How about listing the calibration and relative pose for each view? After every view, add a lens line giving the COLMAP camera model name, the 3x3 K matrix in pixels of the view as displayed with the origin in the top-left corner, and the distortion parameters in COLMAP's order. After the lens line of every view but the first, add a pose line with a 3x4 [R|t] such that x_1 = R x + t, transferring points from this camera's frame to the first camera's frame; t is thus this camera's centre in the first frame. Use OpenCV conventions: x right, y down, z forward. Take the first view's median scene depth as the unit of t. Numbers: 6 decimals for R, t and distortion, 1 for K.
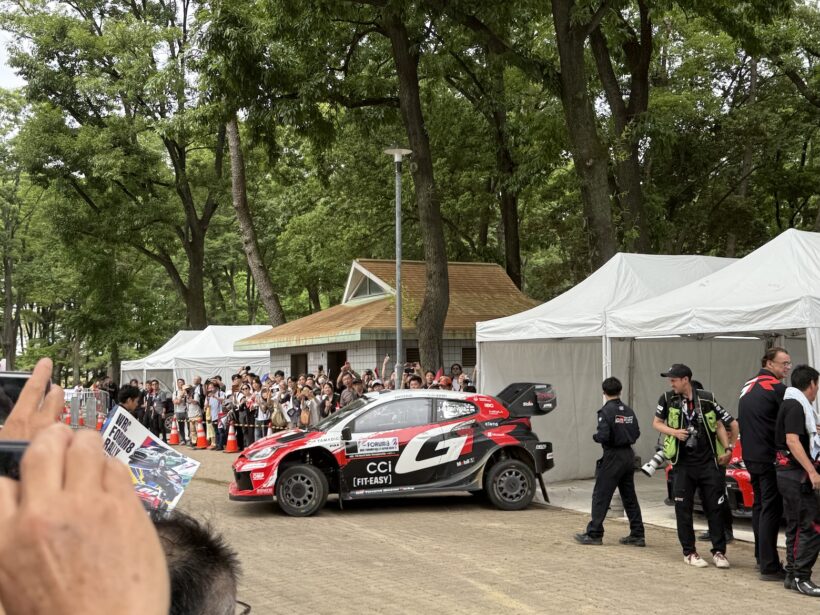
lens RADIAL K [[1030.6, 0, 410.4], [0, 1030.6, 306.0], [0, 0, 1]] dist [0.095134, -0.061188]
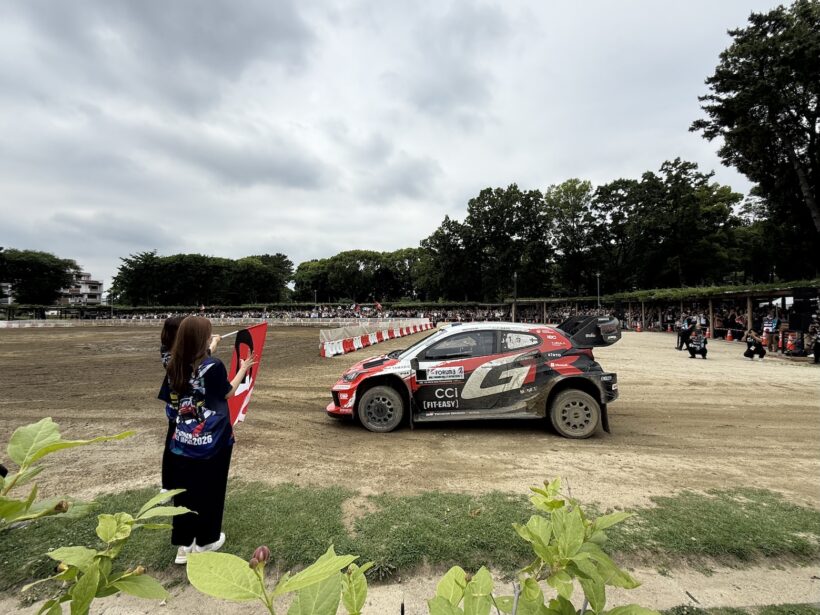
lens RADIAL K [[368.1, 0, 409.0], [0, 368.1, 308.1], [0, 0, 1]] dist [-0.000106, 0.000129]
pose [[0.957065, -0.014154, -0.289527, 0.047042], [0.030060, 0.998268, 0.050568, 0.043716], [0.288310, -0.057100, 0.955833, 0.613253]]
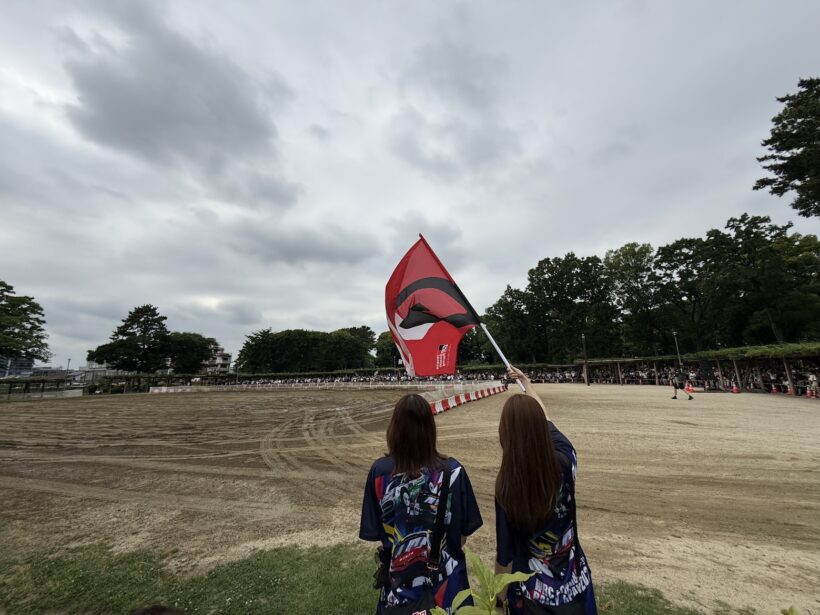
lens RADIAL K [[329.4, 0, 406.9], [0, 329.4, 307.6], [0, 0, 1]] dist [-0.000185, -0.000034]
pose [[0.877622, -0.121488, -0.463703, 0.026371], [0.059692, 0.987519, -0.145751, 0.027970], [0.475622, 0.100235, 0.873920, 0.589137]]
